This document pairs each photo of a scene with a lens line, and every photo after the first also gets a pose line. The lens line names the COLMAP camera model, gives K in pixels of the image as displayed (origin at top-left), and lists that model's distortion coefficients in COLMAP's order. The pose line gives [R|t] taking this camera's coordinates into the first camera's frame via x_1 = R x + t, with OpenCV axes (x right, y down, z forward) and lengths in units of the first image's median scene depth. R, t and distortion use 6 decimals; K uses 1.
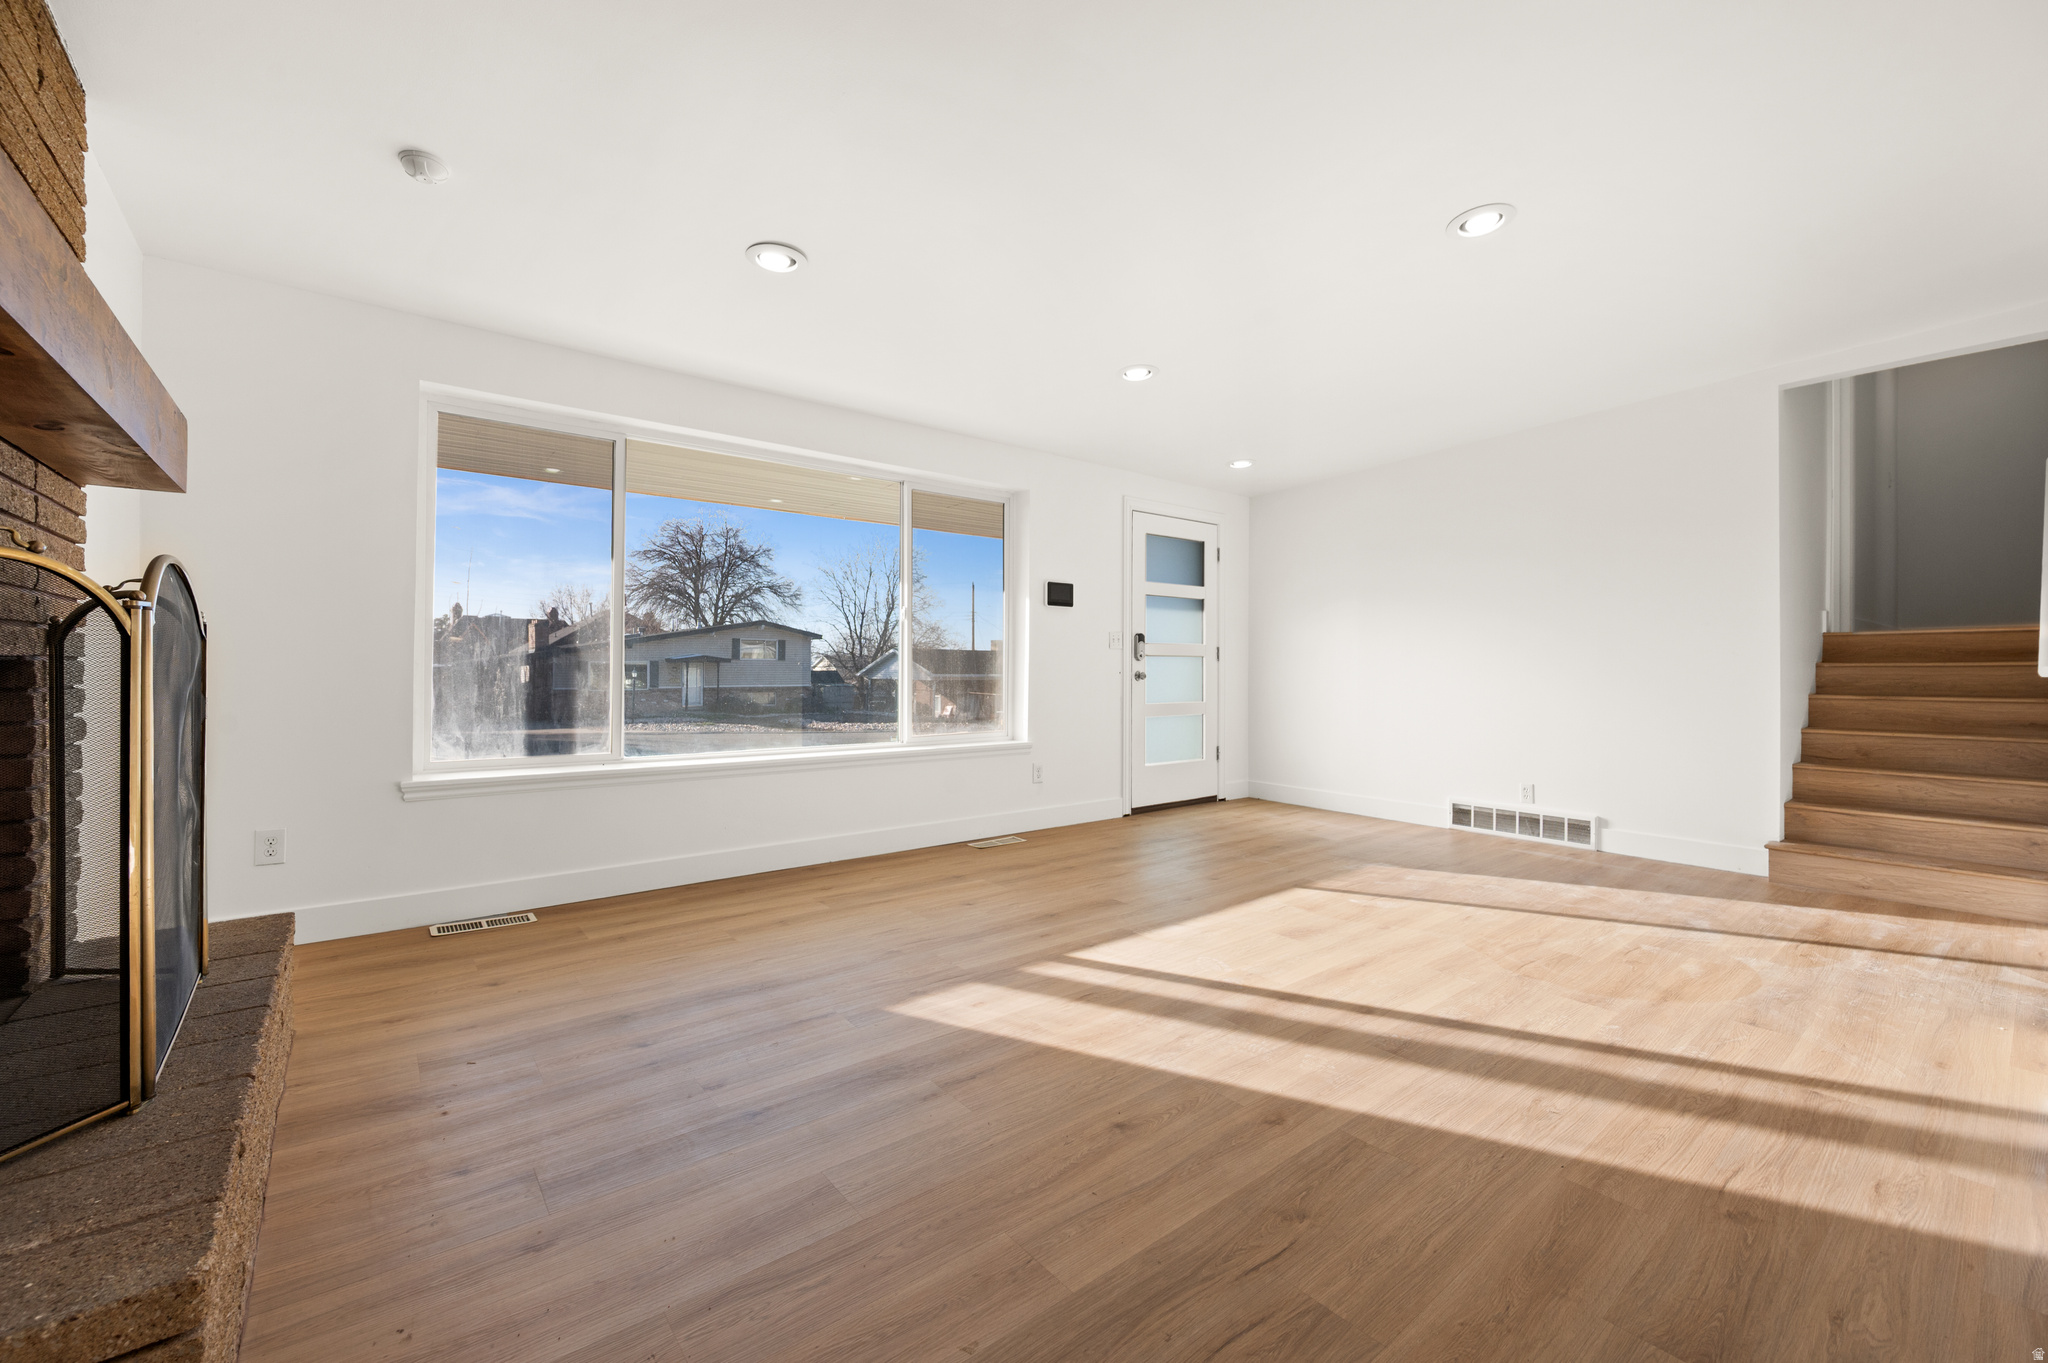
lens RADIAL K [[823.3, 0, 1033.0], [0, 823.3, 675.1], [0, 0, 1]] dist [-0.002449, 0.000345]
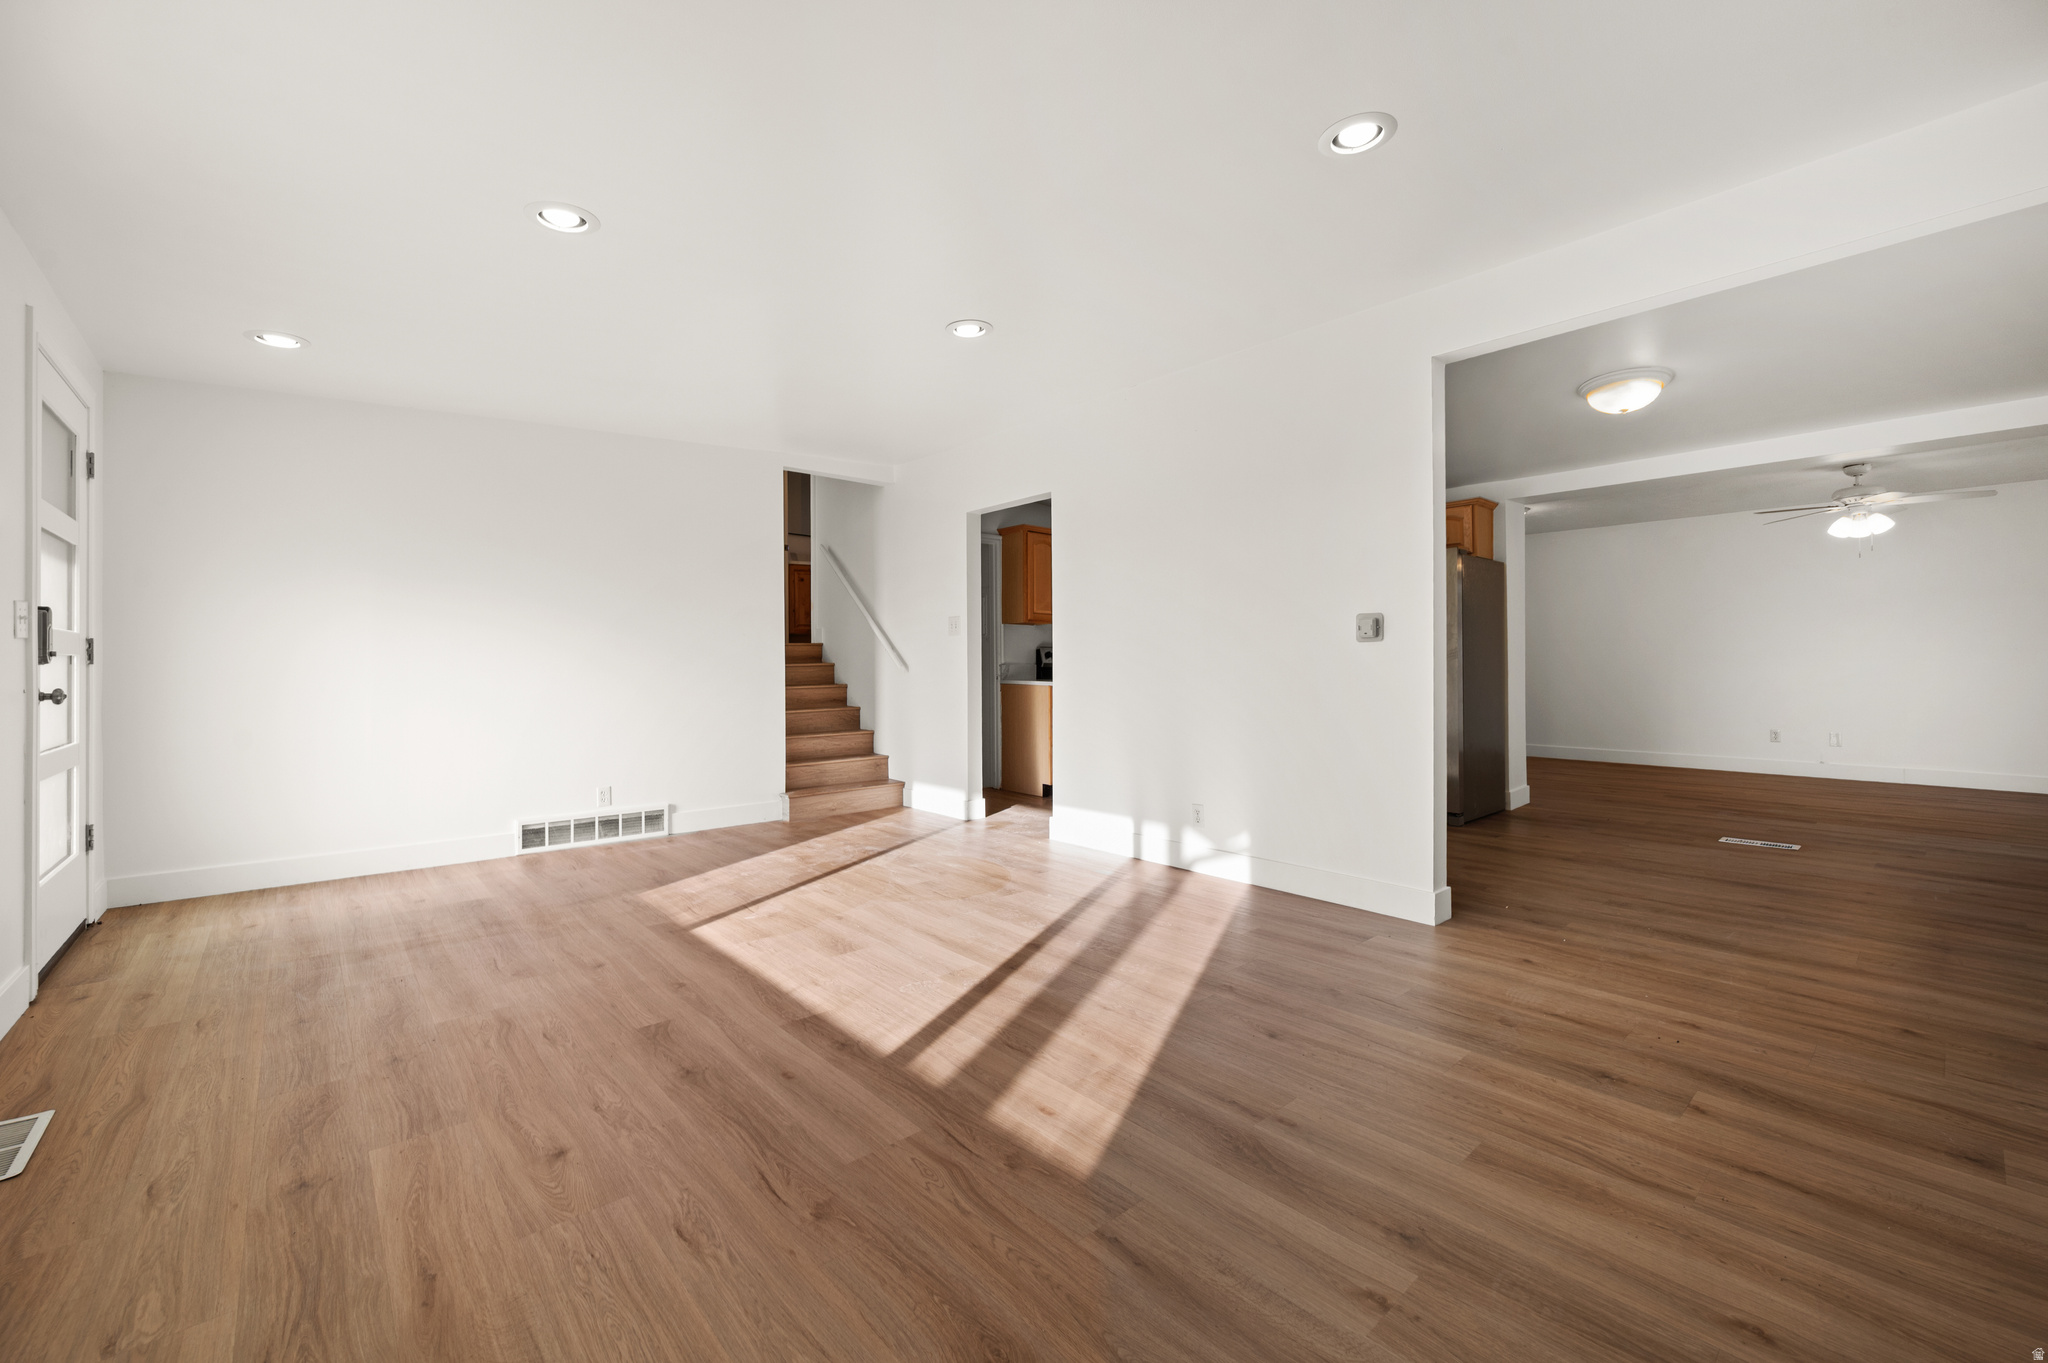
lens RADIAL K [[823.3, 0, 1032.6], [0, 823.3, 666.8], [0, 0, 1]] dist [-0.002449, 0.000345]
pose [[-0.038950, -0.005650, 0.999225, -0.731432], [0.015481, 0.999861, 0.006258, -0.020359], [-0.999121, 0.015713, -0.038857, 0.906399]]
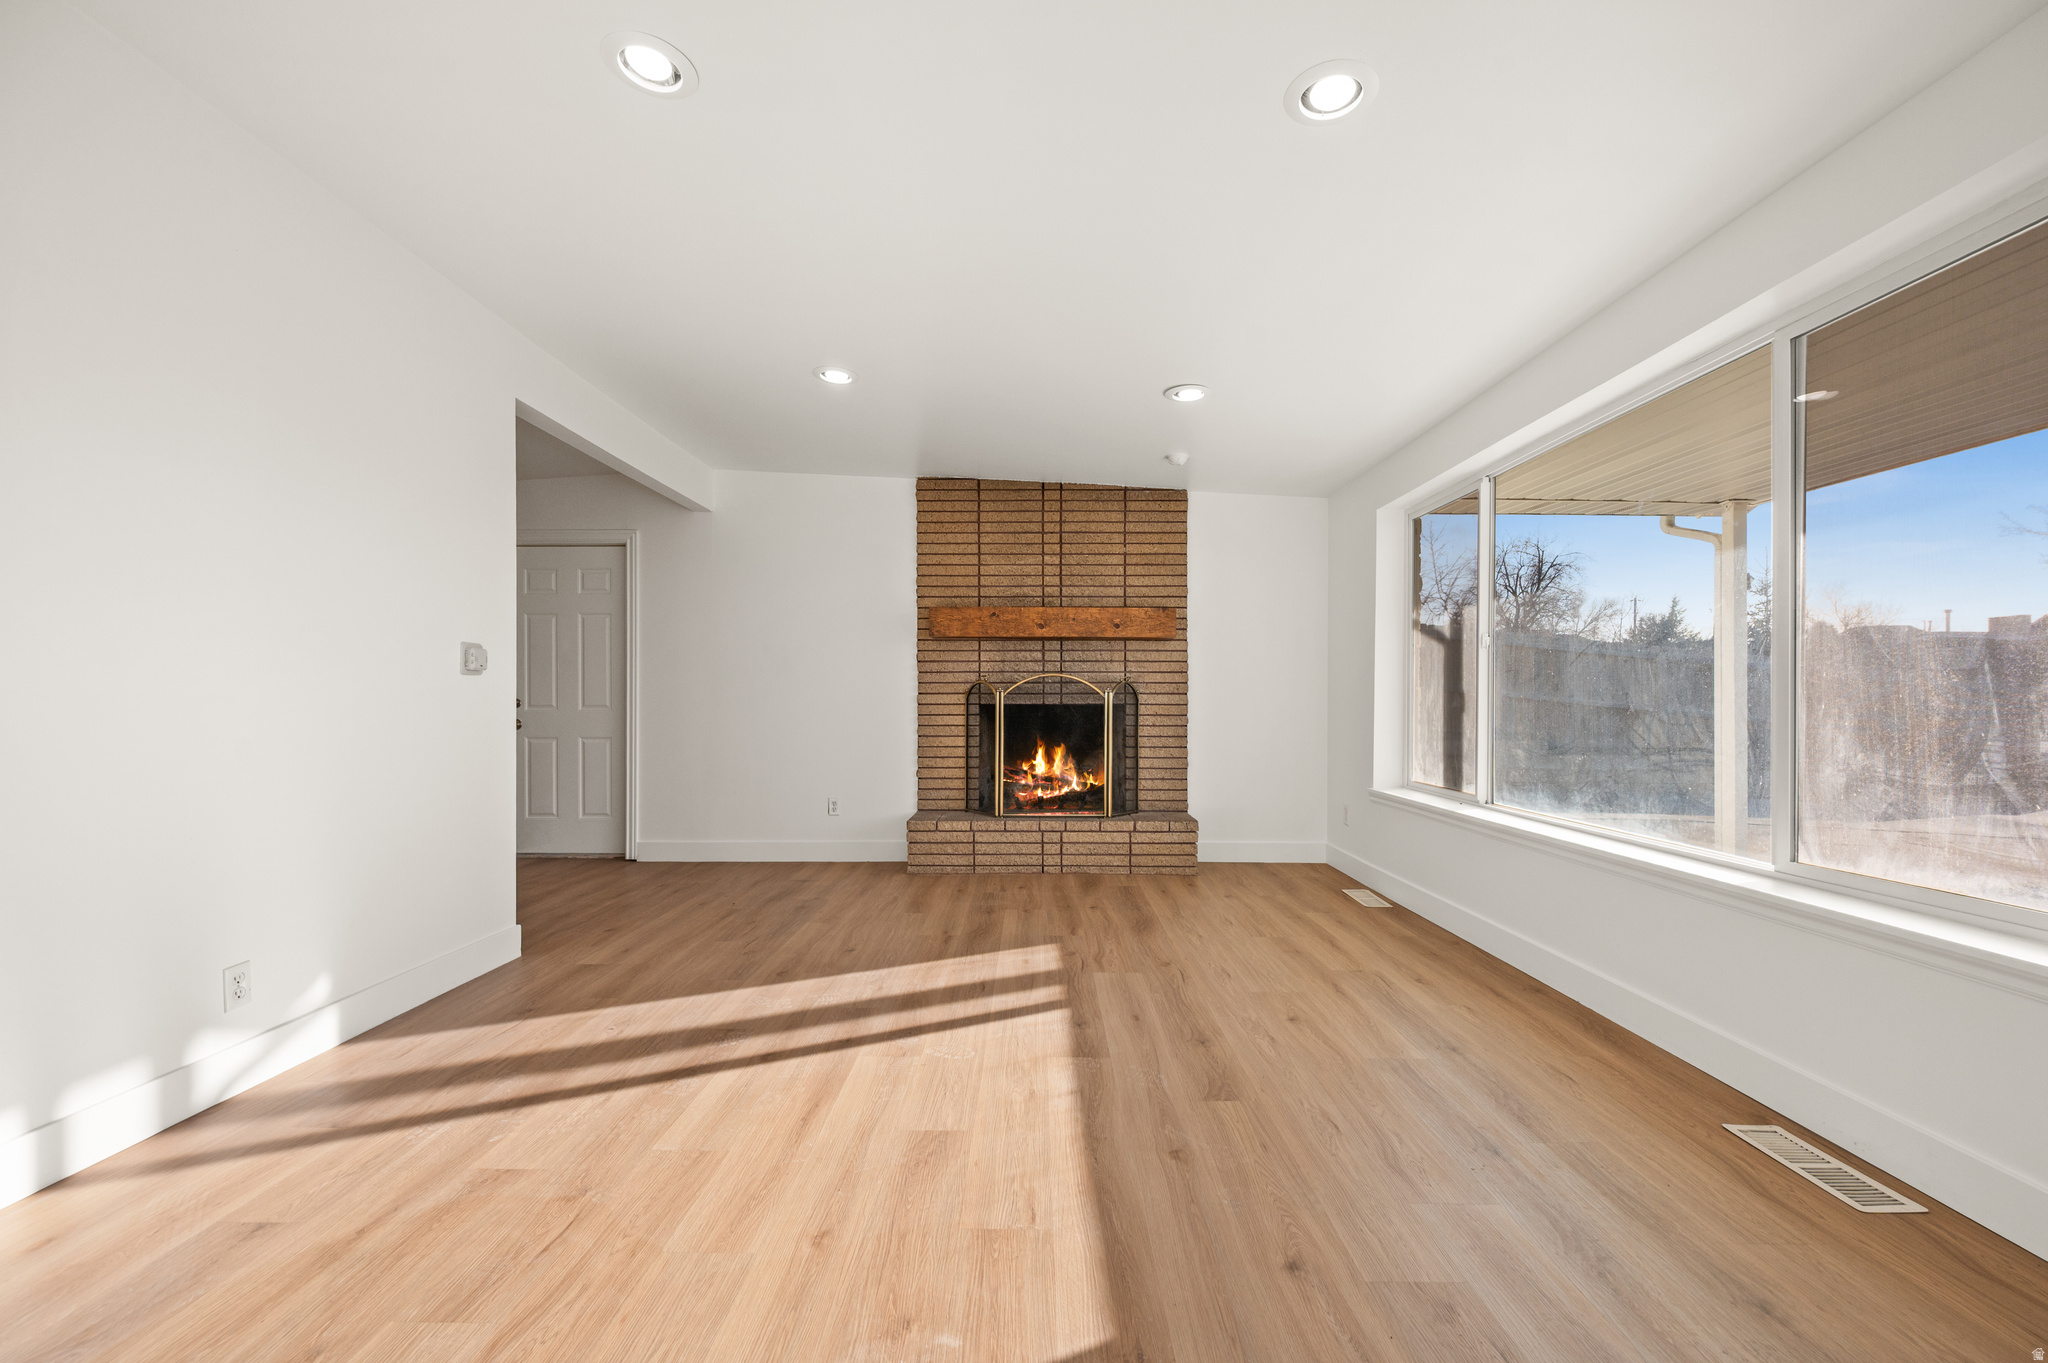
lens RADIAL K [[823.3, 0, 1031.8], [0, 823.3, 700.2], [0, 0, 1]] dist [-0.002449, 0.000345]
pose [[-0.637026, -0.009326, -0.770786, 0.839118], [-0.014104, 0.999900, -0.000442, -0.019869], [0.770713, 0.010590, -0.637094, 1.619346]]
